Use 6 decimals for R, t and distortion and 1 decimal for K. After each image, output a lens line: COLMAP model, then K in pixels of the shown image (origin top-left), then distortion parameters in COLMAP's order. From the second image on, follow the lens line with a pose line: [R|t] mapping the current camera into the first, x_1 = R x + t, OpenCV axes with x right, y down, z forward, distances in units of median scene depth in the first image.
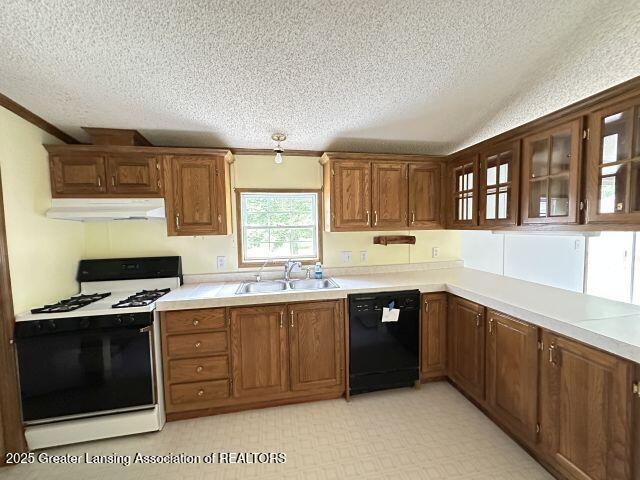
lens RADIAL K [[255.5, 0, 320.0], [0, 255.5, 240.0], [0, 0, 1]] dist [-0.001443, 0.000220]
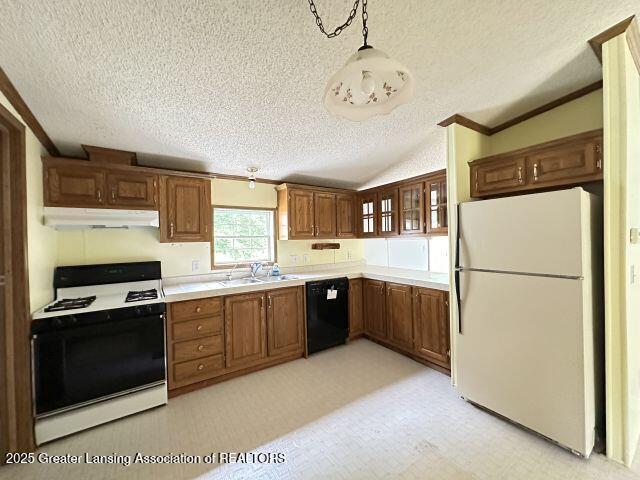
lens RADIAL K [[255.5, 0, 320.0], [0, 255.5, 240.0], [0, 0, 1]] dist [-0.001443, 0.000220]
pose [[0.919907, -0.001485, 0.392135, -0.386214], [0.026184, 0.997994, -0.057647, 0.060939], [-0.391262, 0.063298, 0.918100, -0.380852]]
